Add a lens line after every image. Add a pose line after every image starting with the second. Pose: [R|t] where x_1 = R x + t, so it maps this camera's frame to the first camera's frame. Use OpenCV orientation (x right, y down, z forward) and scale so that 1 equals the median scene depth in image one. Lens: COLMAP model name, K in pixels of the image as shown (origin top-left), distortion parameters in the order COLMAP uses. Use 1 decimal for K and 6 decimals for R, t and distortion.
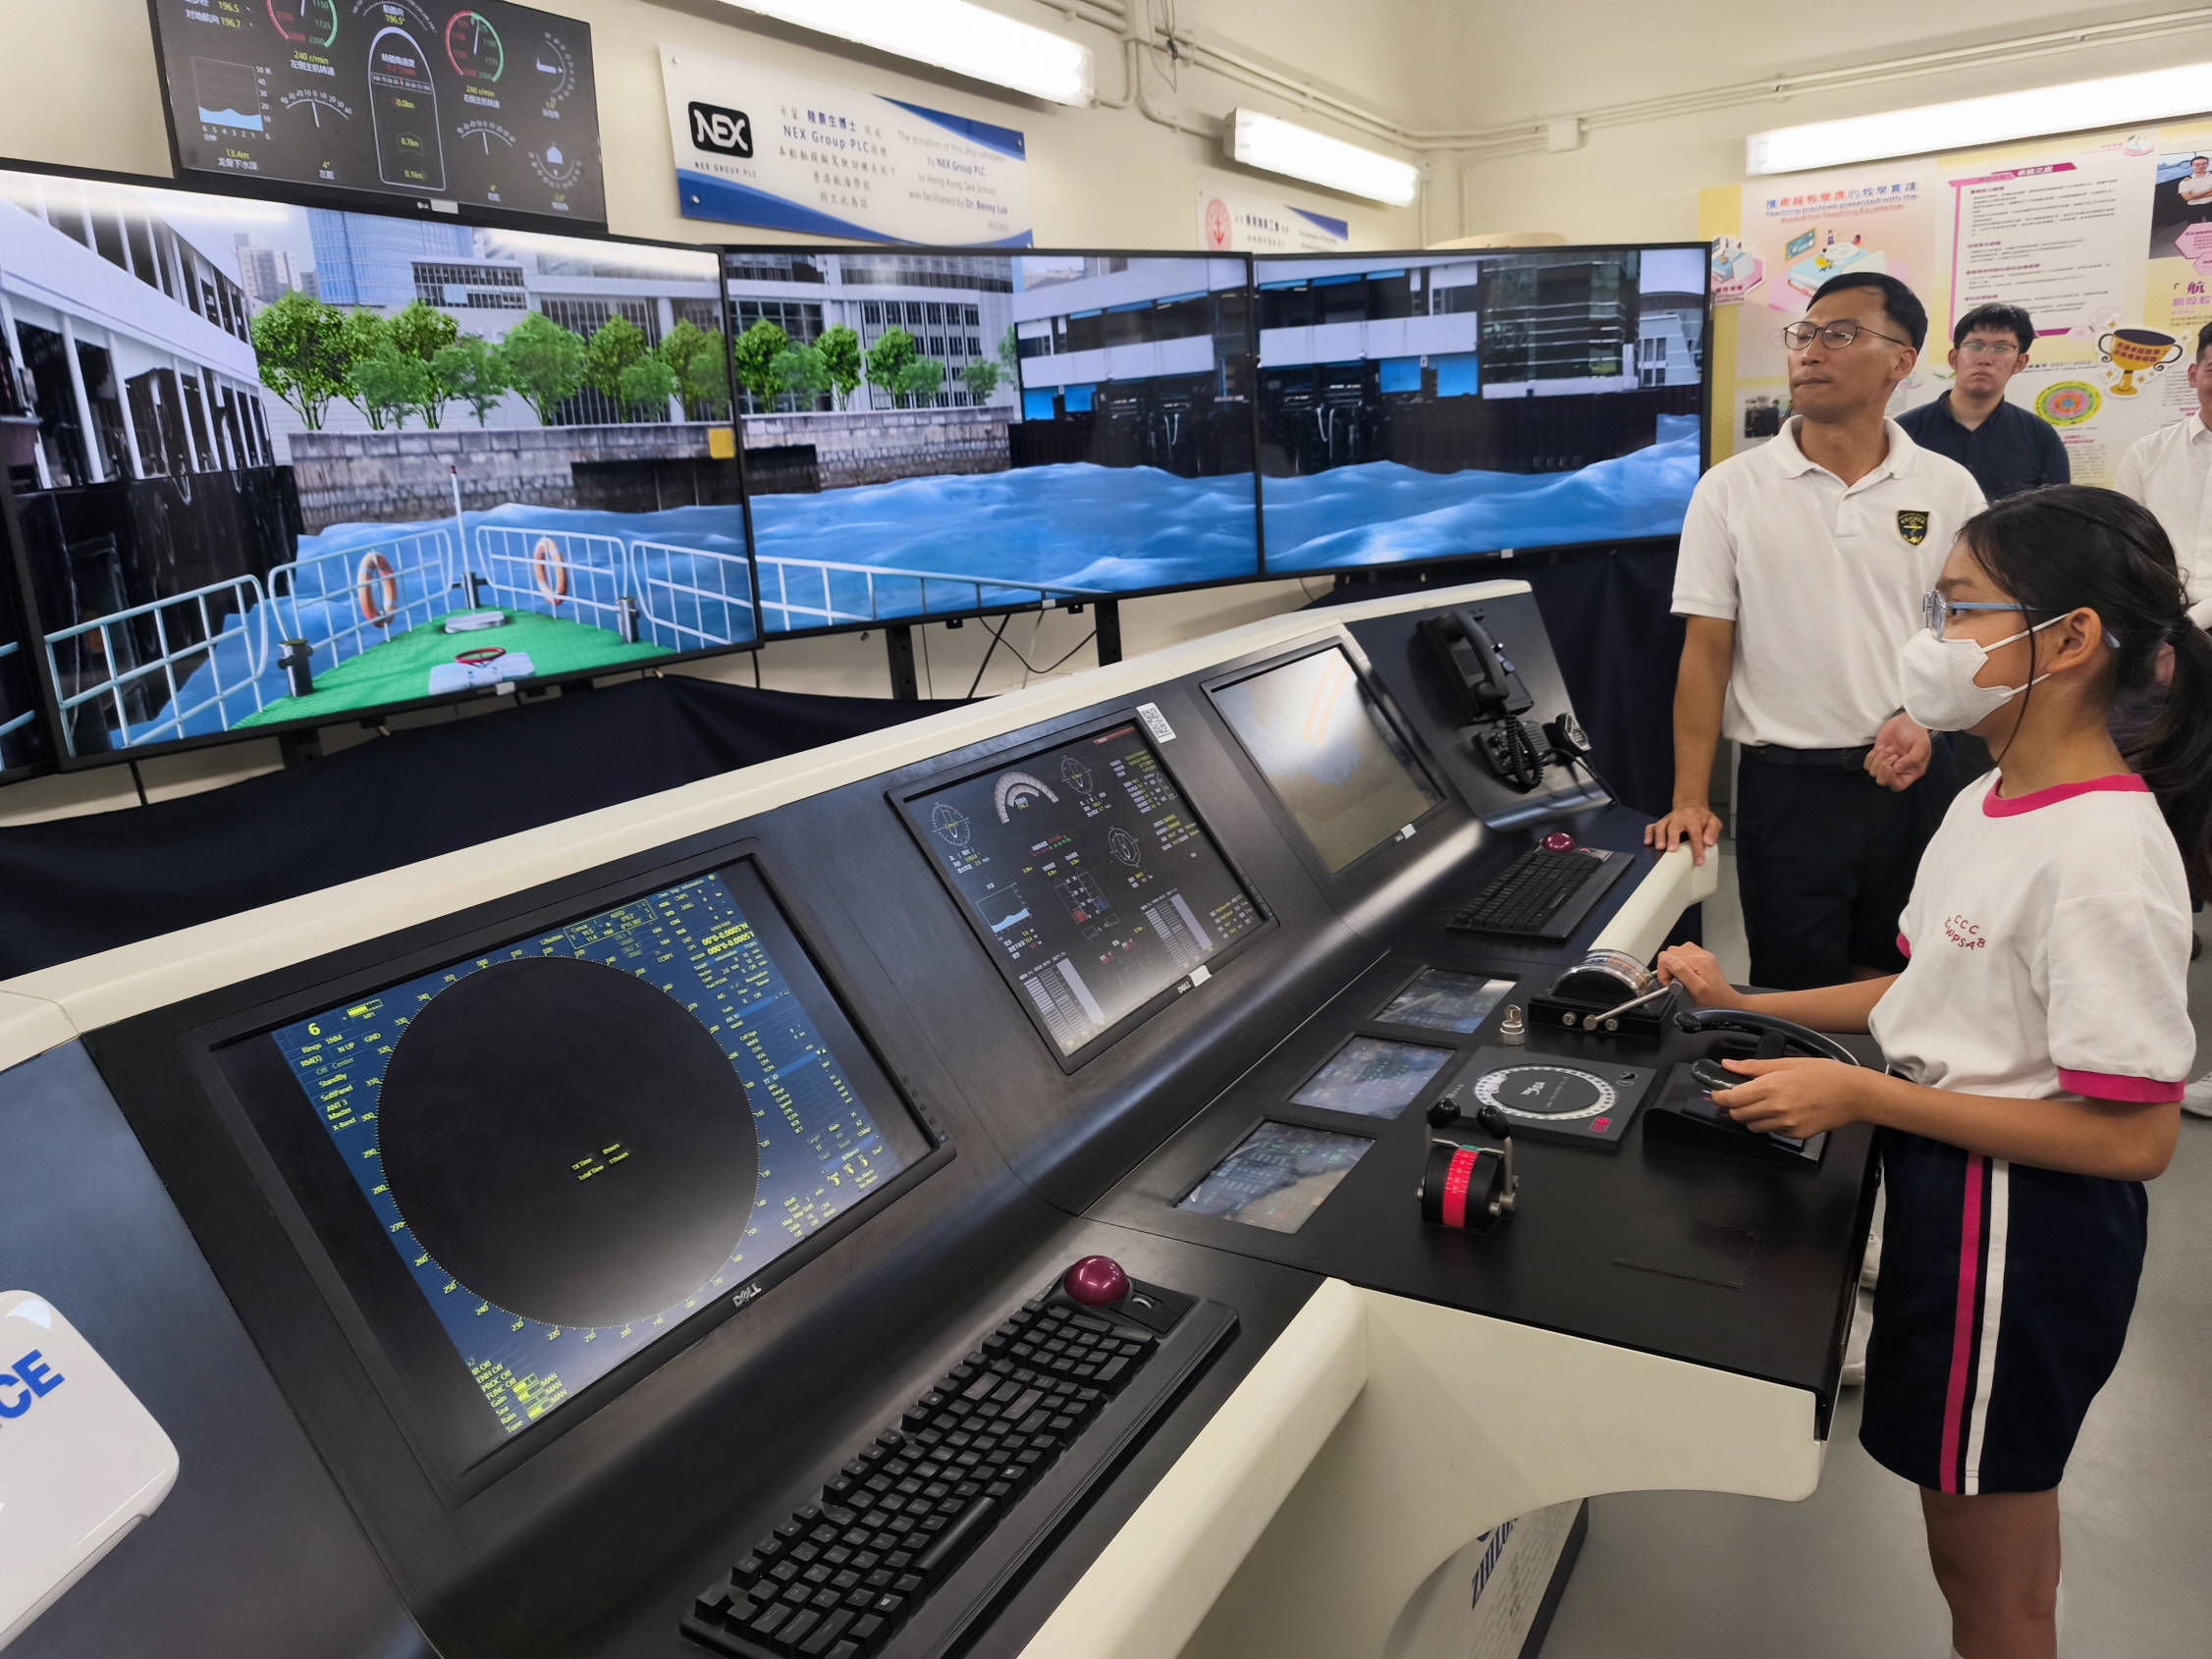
lens RADIAL K [[1543.2, 0, 1117.8], [0, 1543.2, 838.5], [0, 0, 1]] dist [0.010141, -0.017753]
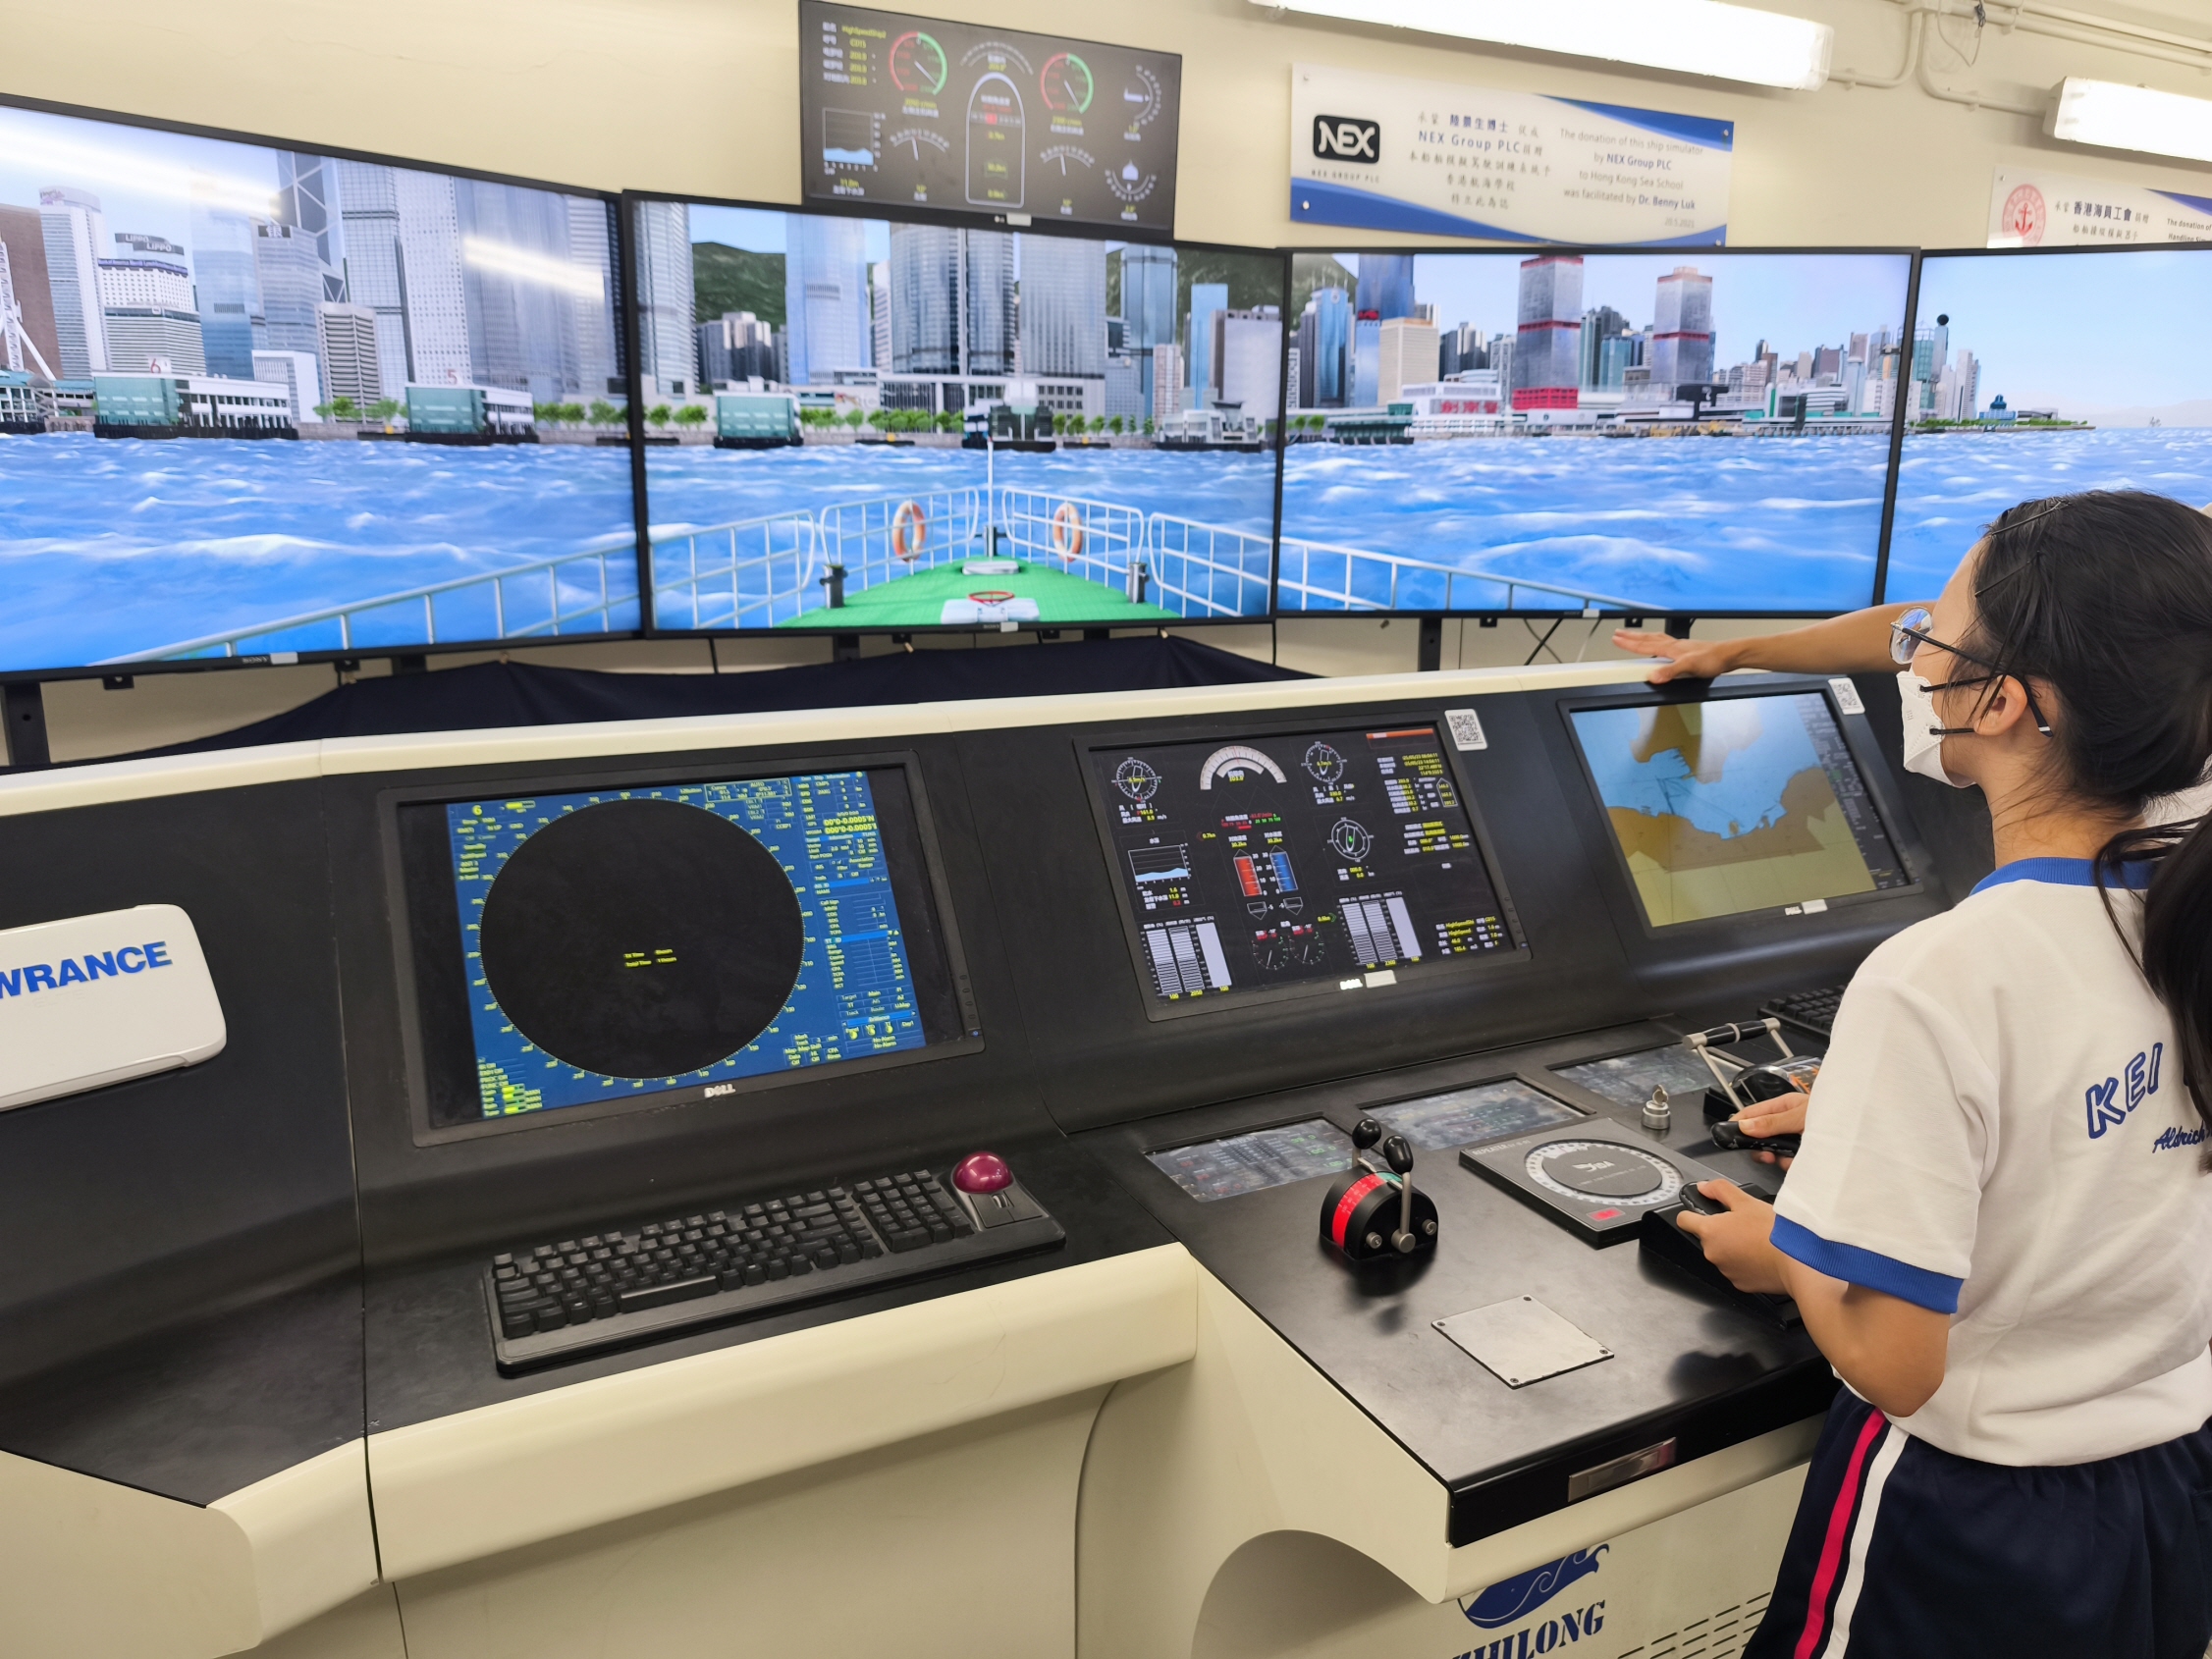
lens RADIAL K [[1543.2, 0, 1117.8], [0, 1543.2, 838.5], [0, 0, 1]] dist [0.010141, -0.017753]
pose [[0.830625, 0.187326, -0.524376, 0.325744], [-0.186700, 0.980894, 0.054673, -0.017606], [0.524600, 0.052488, 0.849729, 0.045812]]
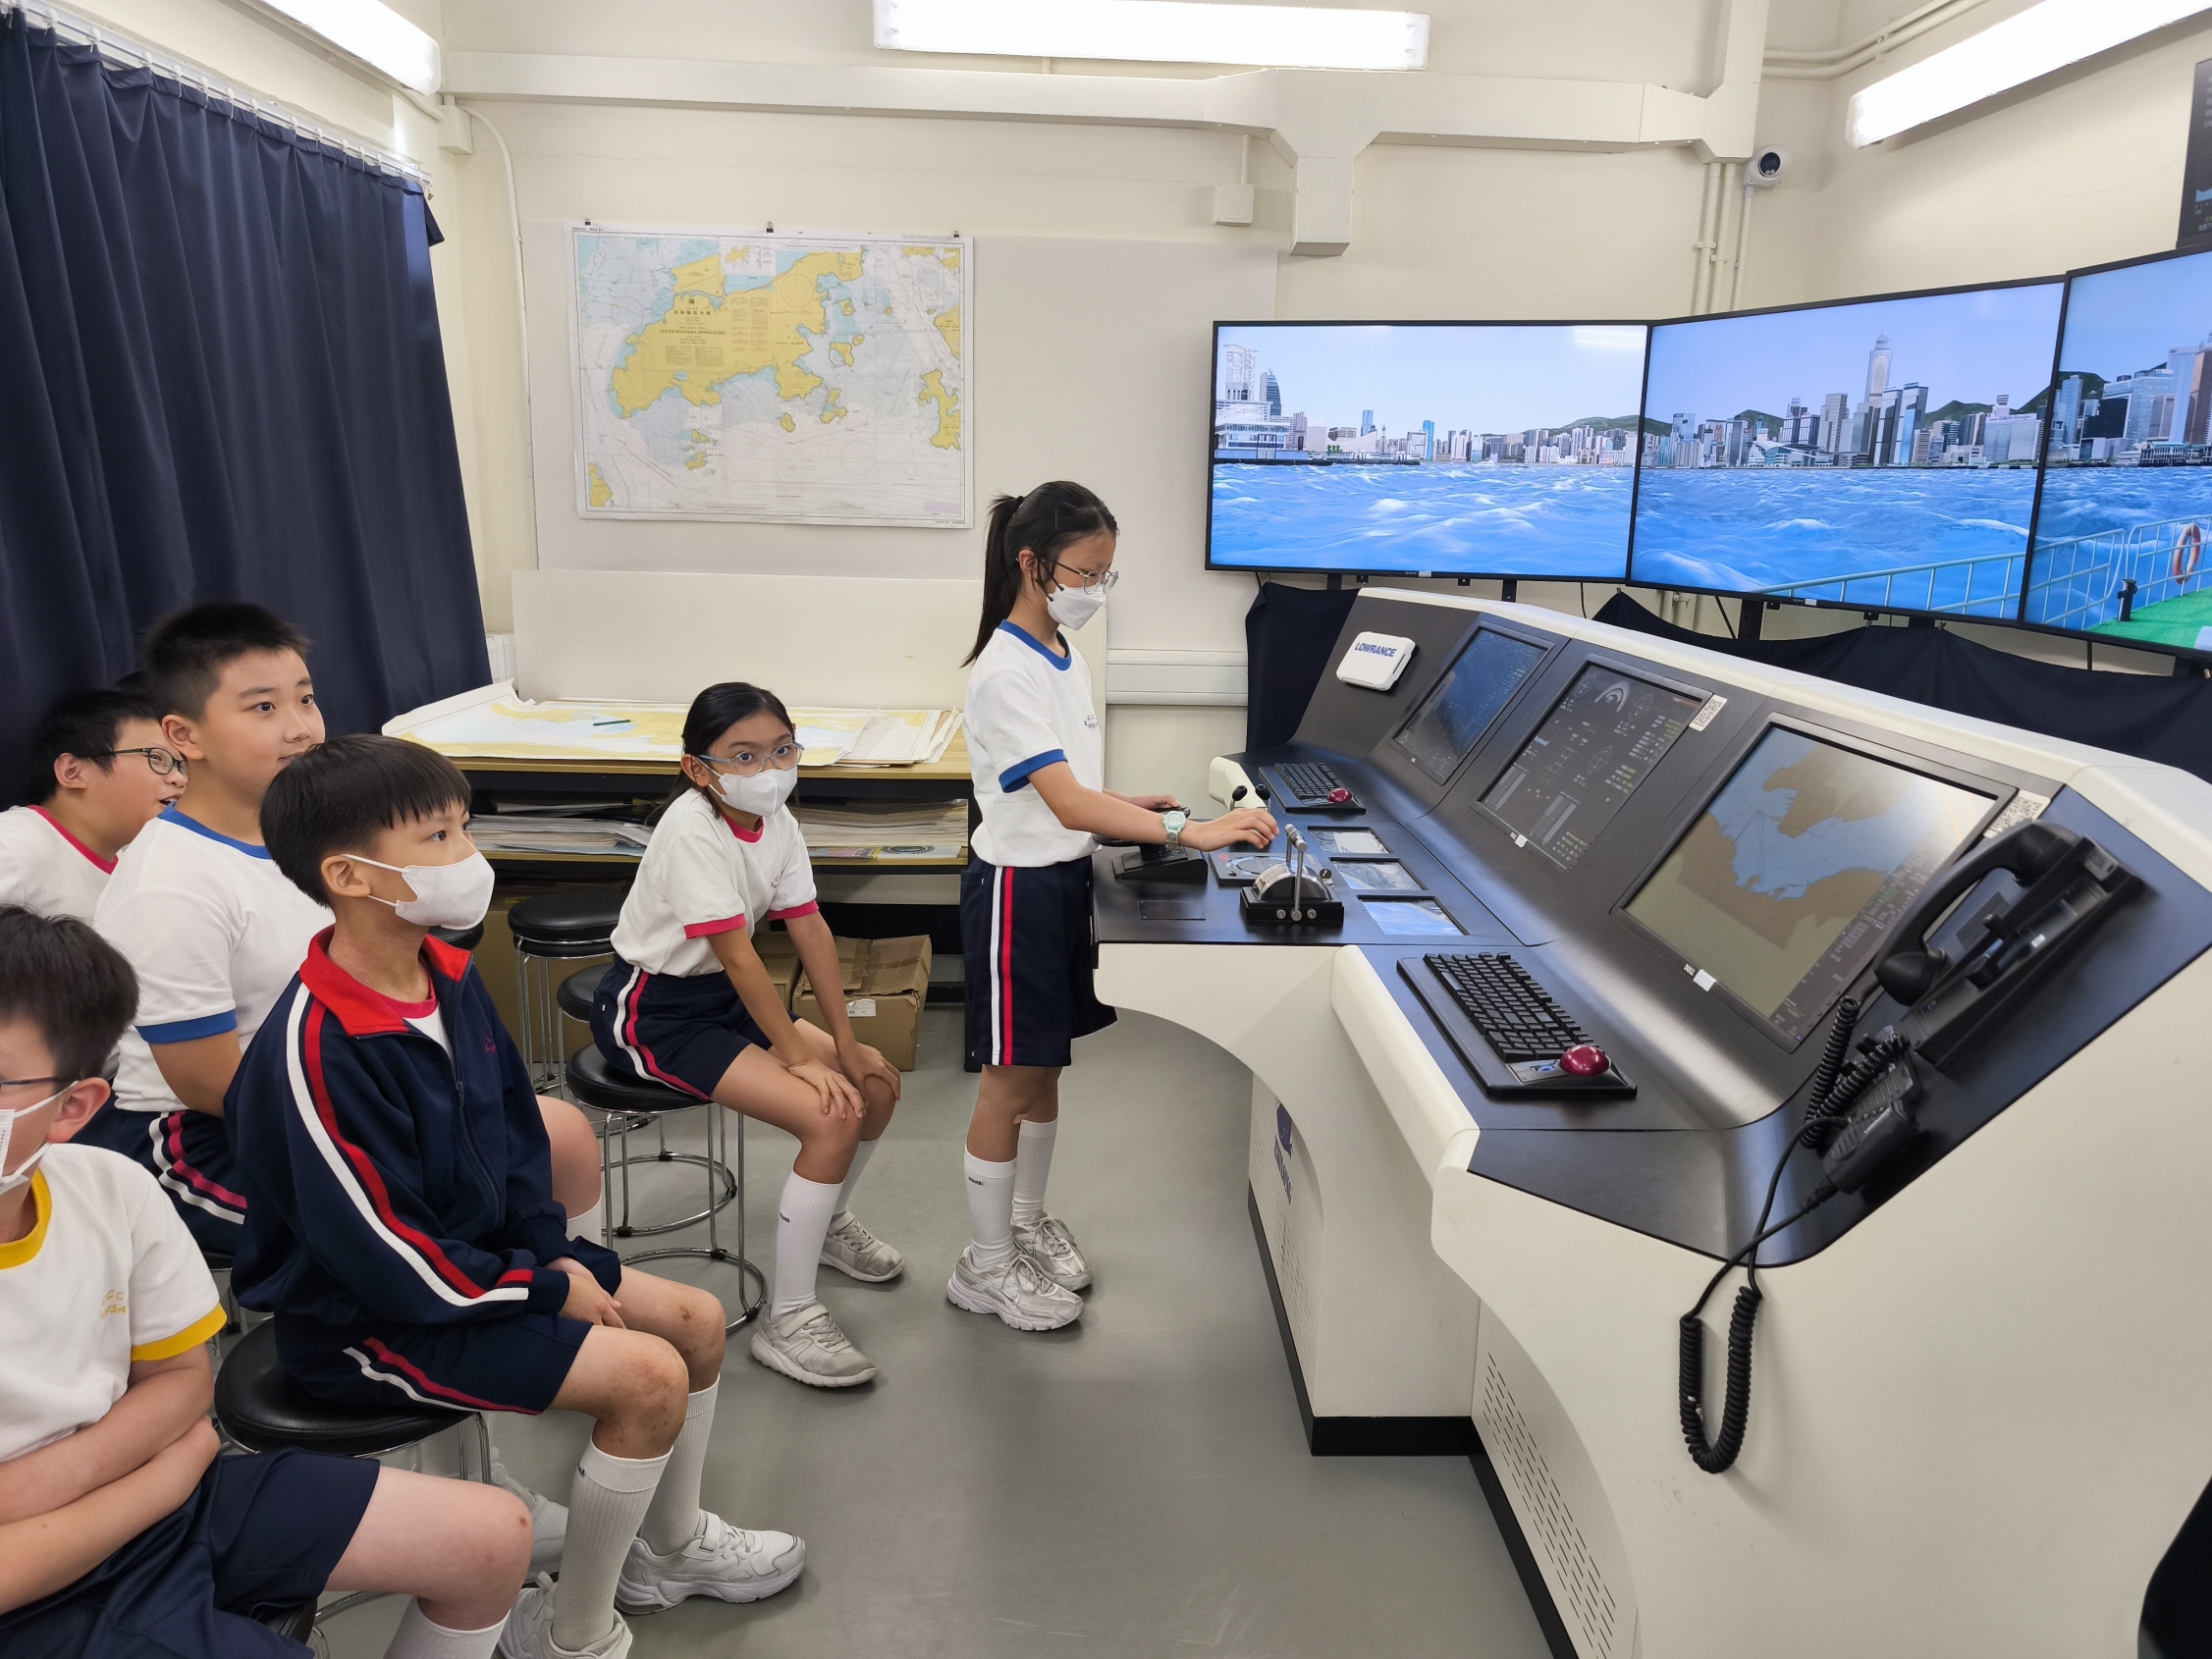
lens RADIAL K [[1543.2, 0, 1117.8], [0, 1543.2, 838.5], [0, 0, 1]] dist [0.010141, -0.017753]
pose [[-0.844529, 0.166518, -0.508963, 0.849045], [-0.092910, 0.890450, 0.445496, -0.396963], [0.527389, 0.423522, -0.736539, 1.435239]]
